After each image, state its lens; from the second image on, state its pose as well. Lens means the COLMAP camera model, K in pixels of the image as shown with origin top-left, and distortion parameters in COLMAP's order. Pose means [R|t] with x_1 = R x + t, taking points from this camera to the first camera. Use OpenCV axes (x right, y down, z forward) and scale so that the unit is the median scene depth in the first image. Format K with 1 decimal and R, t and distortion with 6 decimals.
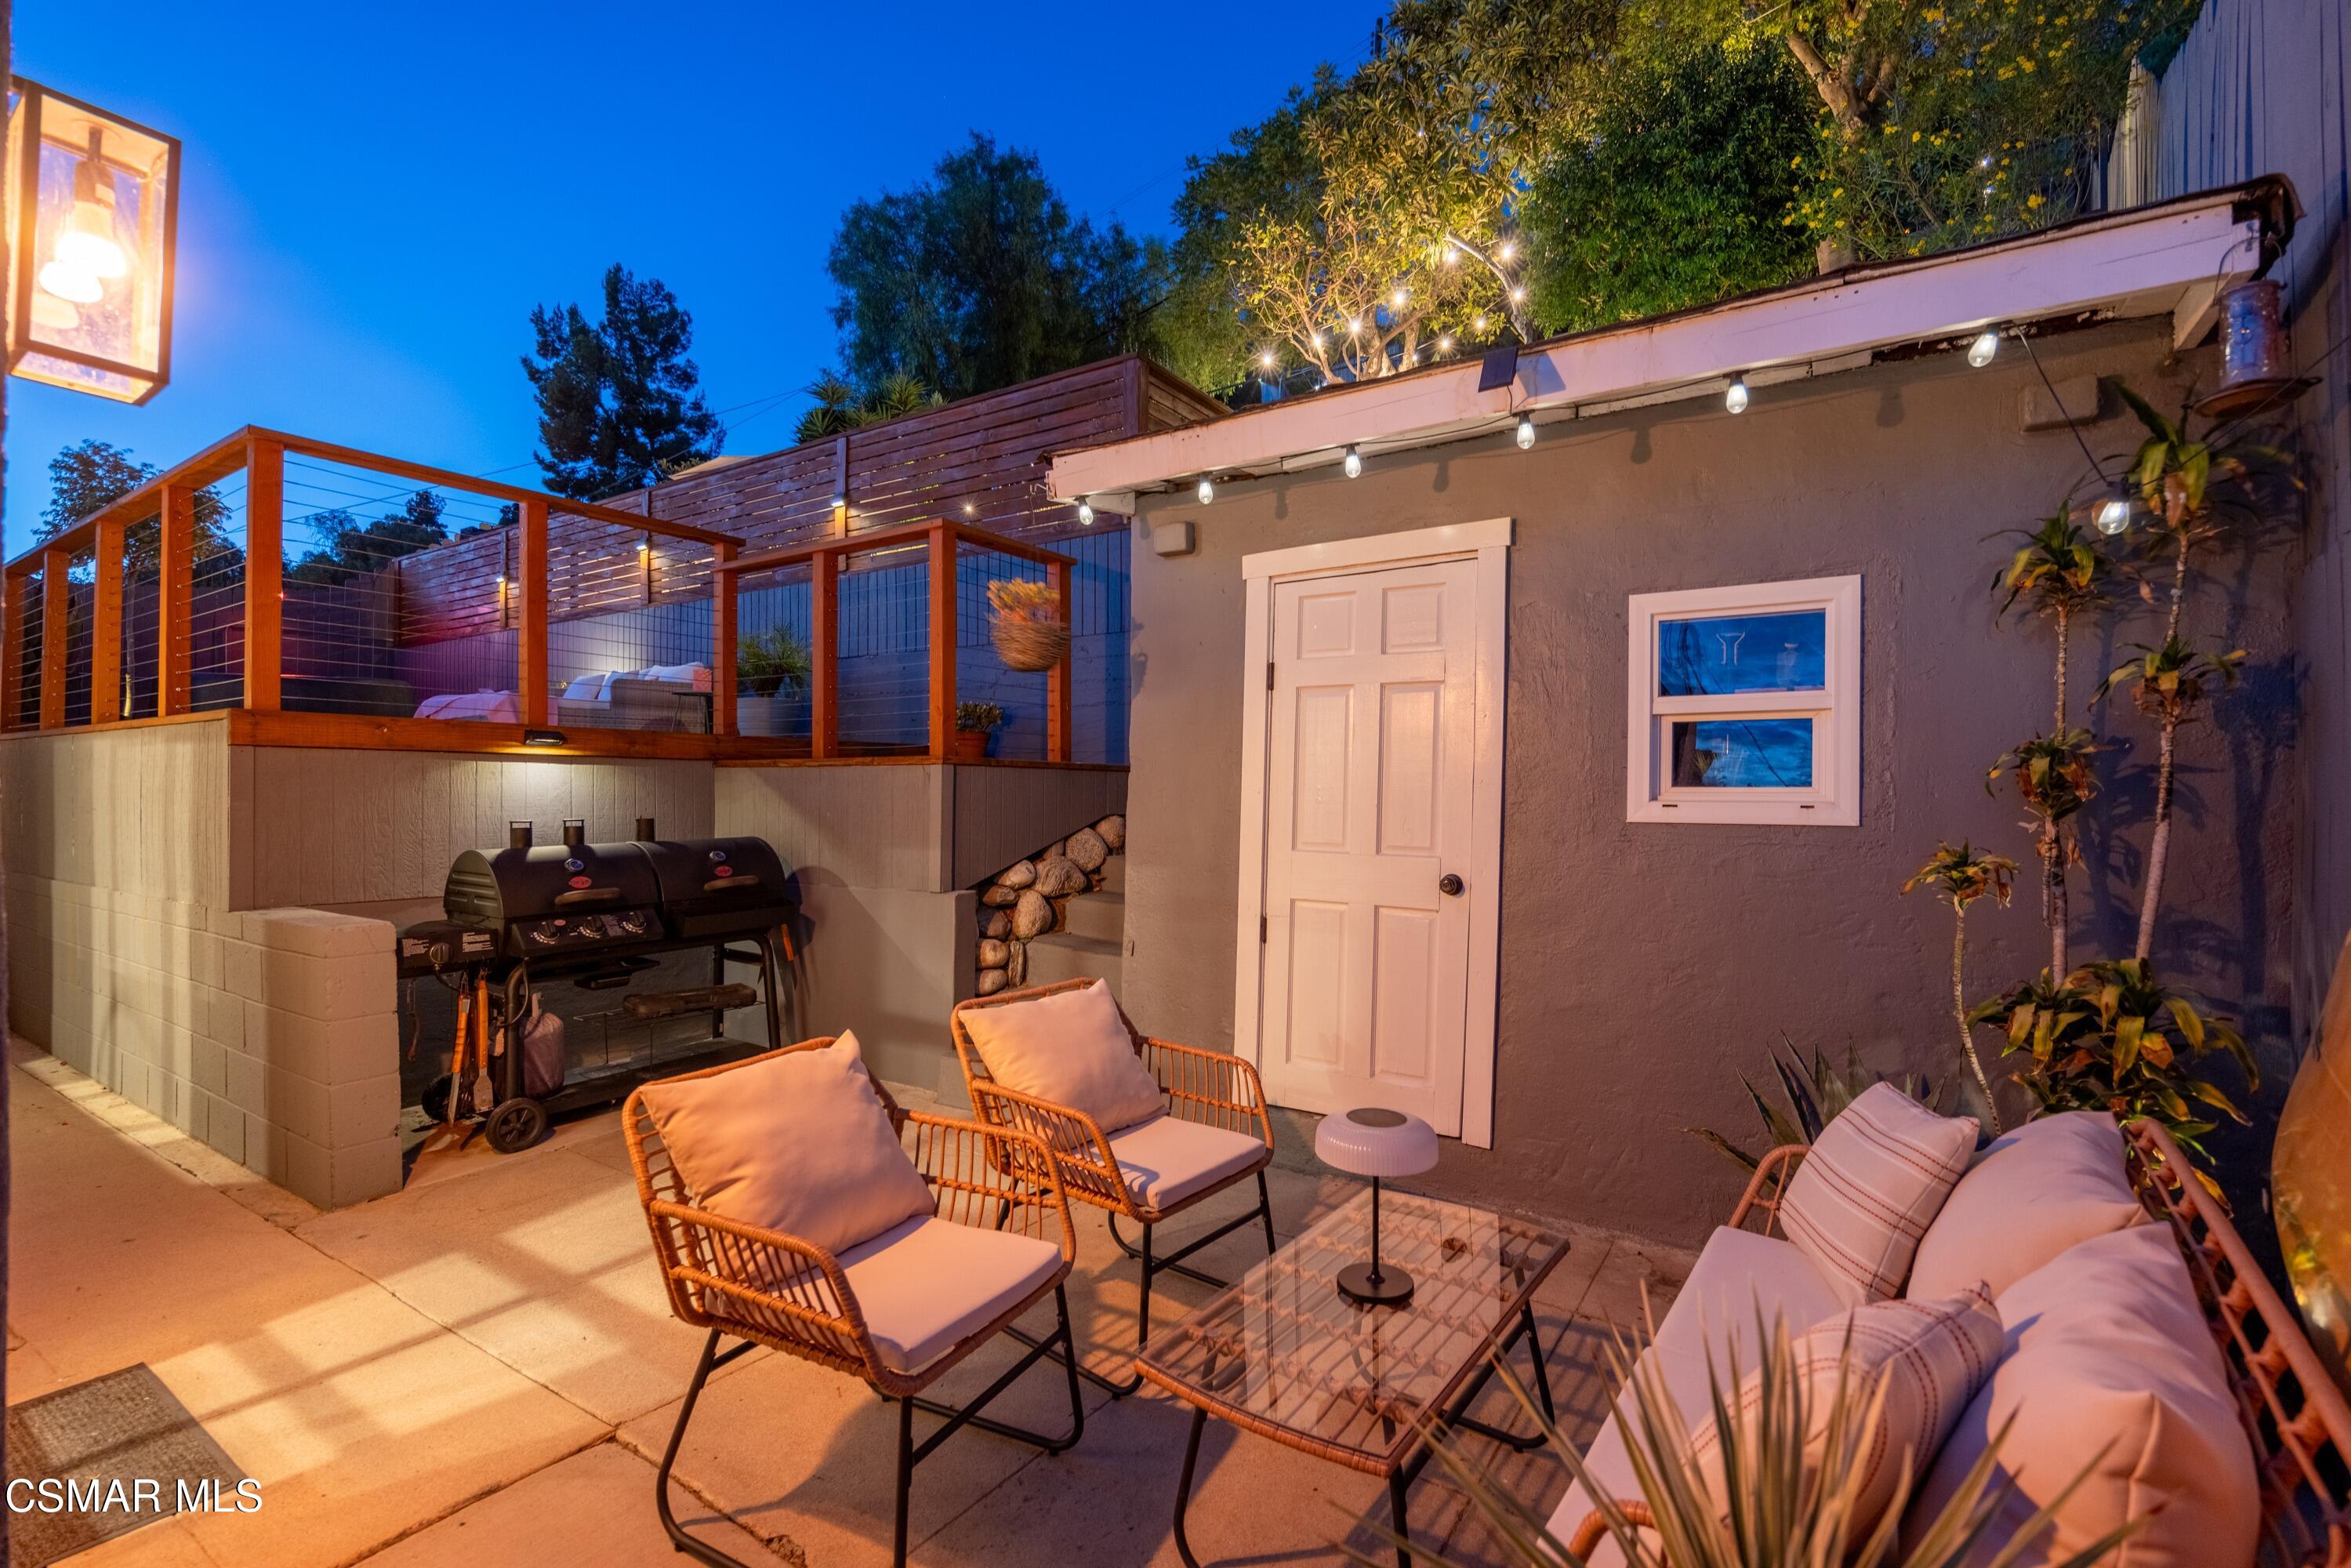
lens RADIAL K [[1068.6, 0, 1193.8], [0, 1068.6, 796.6], [0, 0, 1]] dist [-0.004053, -0.000892]
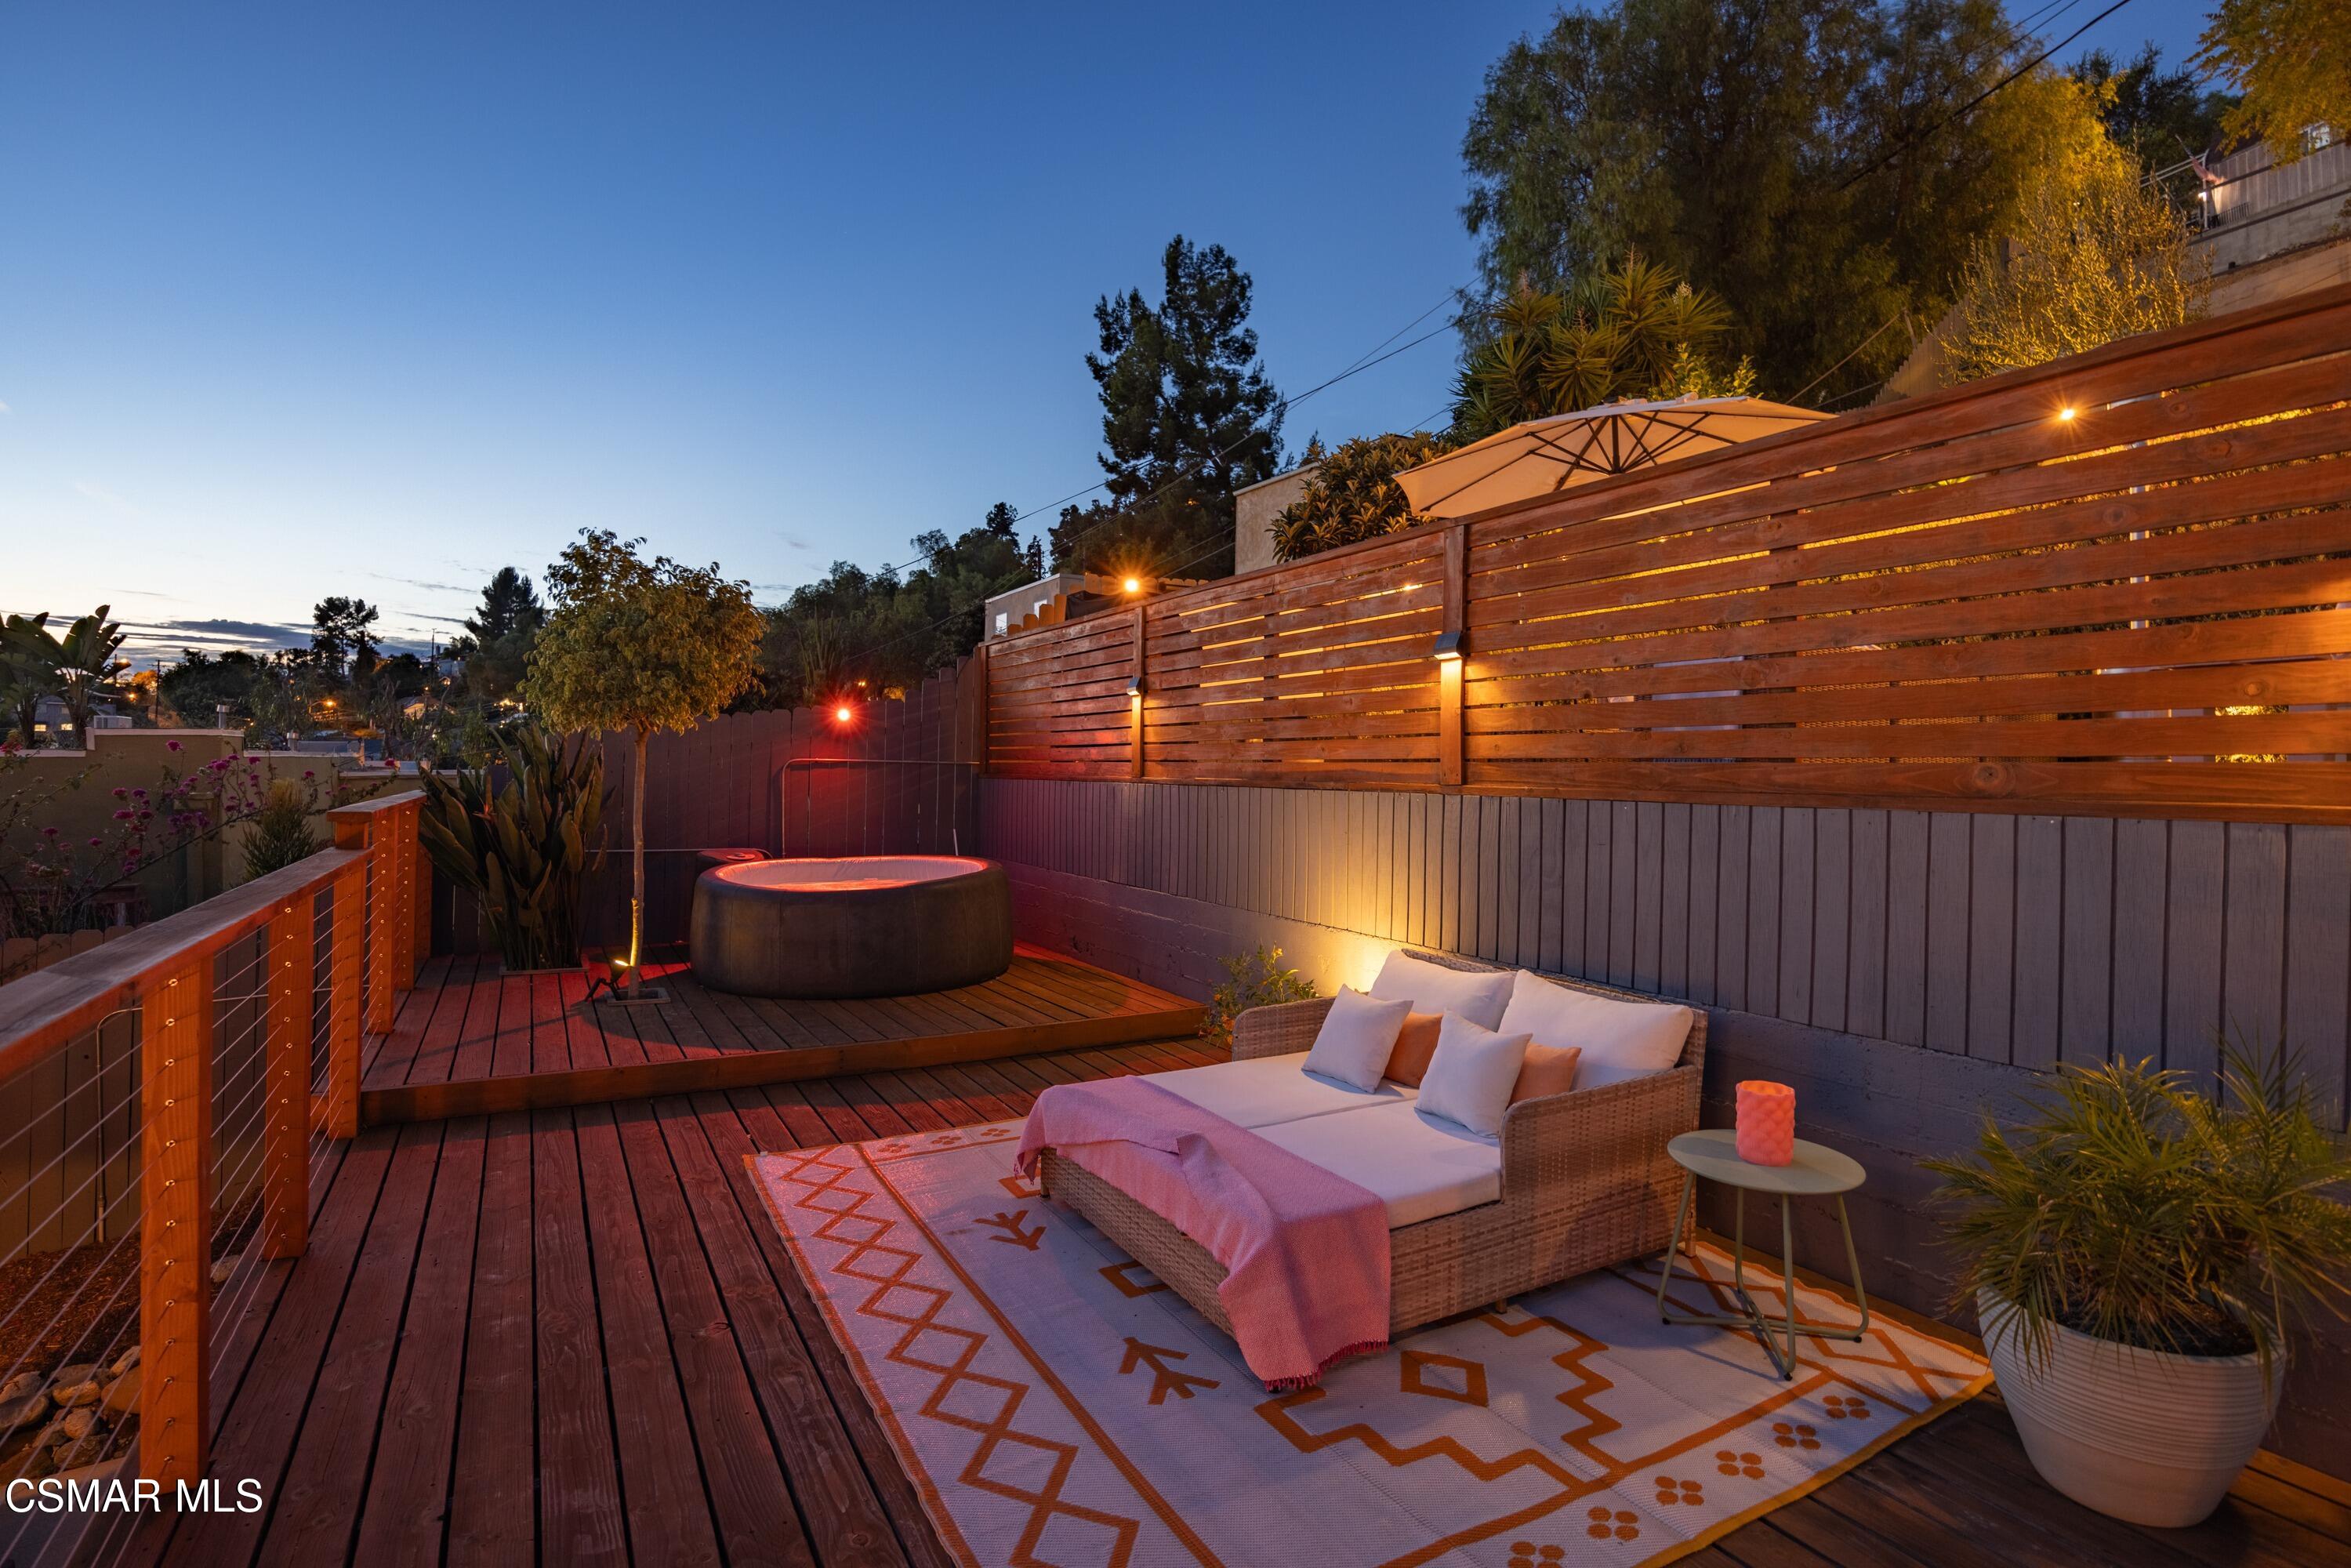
lens RADIAL K [[1162.0, 0, 1168.4], [0, 1162.0, 778.7], [0, 0, 1]] dist [0.001208, -0.001058]
pose [[0.886970, 0.004554, -0.461804, -0.326191], [-0.002838, 0.999986, 0.004408, -0.151326], [0.461818, -0.002599, 0.886971, 0.429347]]
